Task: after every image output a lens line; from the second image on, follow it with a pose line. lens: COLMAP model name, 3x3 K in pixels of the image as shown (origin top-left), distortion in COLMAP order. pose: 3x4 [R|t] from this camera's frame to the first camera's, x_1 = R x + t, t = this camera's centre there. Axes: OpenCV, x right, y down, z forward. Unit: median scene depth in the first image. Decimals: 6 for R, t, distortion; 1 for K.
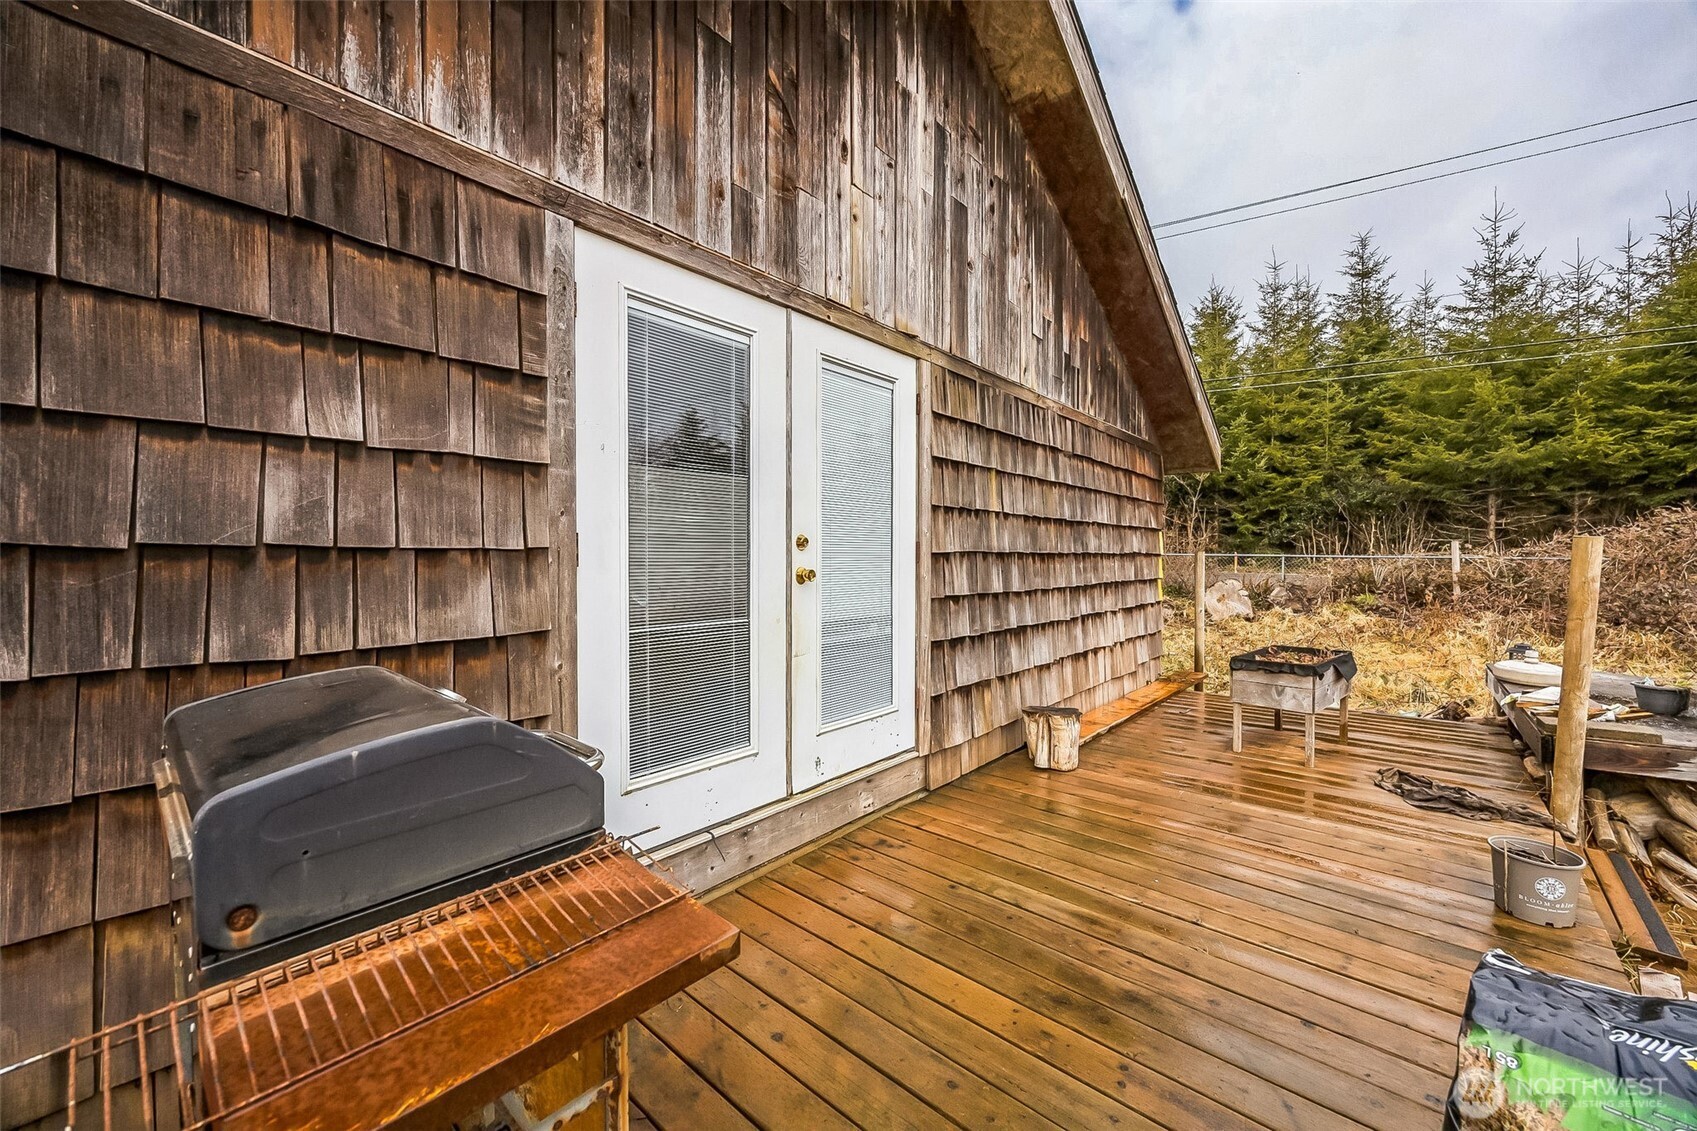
lens RADIAL K [[657.0, 0, 857.7], [0, 657.0, 561.4], [0, 0, 1]] dist [-0.001149, -0.000086]
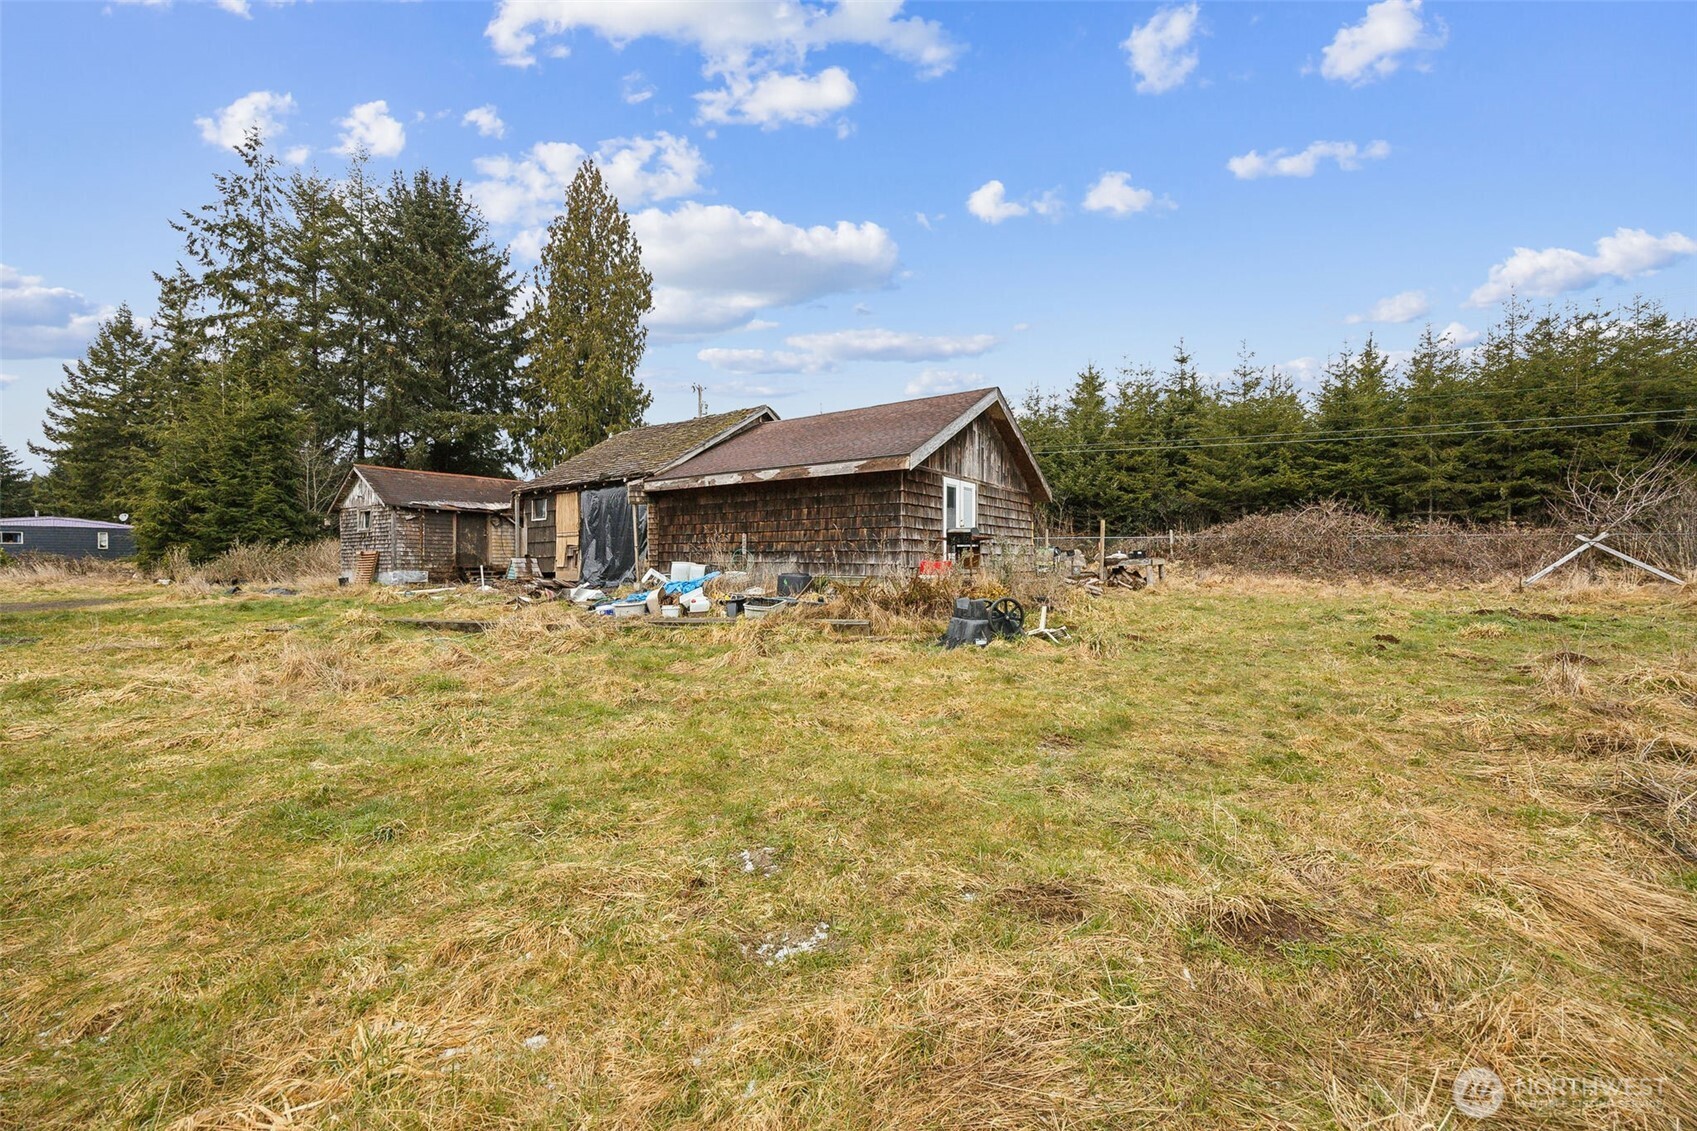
lens RADIAL K [[657.0, 0, 840.5], [0, 657.0, 557.4], [0, 0, 1]] dist [-0.001149, -0.000086]
pose [[0.995533, 0.000612, 0.094413, -0.211549], [0.000379, 0.999945, -0.010475, 0.044711], [-0.094414, 0.010464, 0.995478, -0.579614]]
